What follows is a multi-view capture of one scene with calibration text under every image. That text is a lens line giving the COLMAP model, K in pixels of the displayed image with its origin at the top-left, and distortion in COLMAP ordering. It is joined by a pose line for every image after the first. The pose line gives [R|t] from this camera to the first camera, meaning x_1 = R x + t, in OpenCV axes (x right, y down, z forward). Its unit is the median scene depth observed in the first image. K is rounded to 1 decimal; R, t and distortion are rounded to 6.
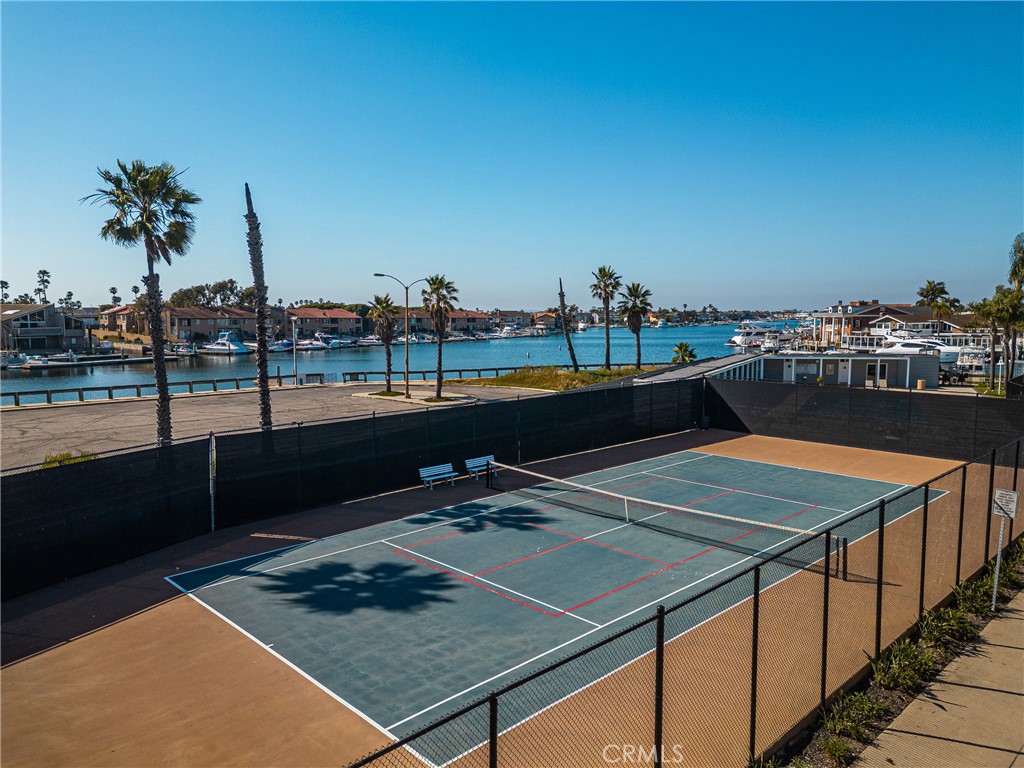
lens RADIAL K [[718.6, 0, 512.0], [0, 718.6, 384.0], [0, 0, 1]] dist [0.076777, -0.094634]
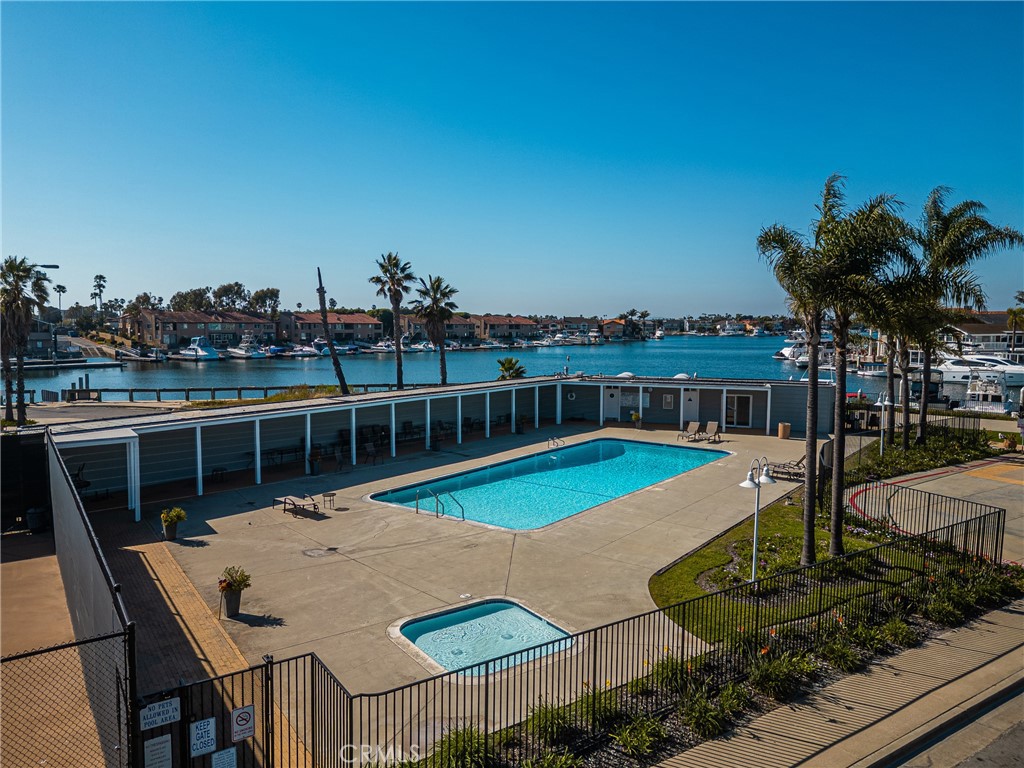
lens RADIAL K [[718.6, 0, 512.0], [0, 718.6, 384.0], [0, 0, 1]] dist [0.076777, -0.094634]
pose [[0.985789, 0.020959, -0.166674, 0.149472], [-0.022568, 0.999715, -0.007766, -0.010334], [0.166464, 0.011417, 0.985981, 0.115631]]
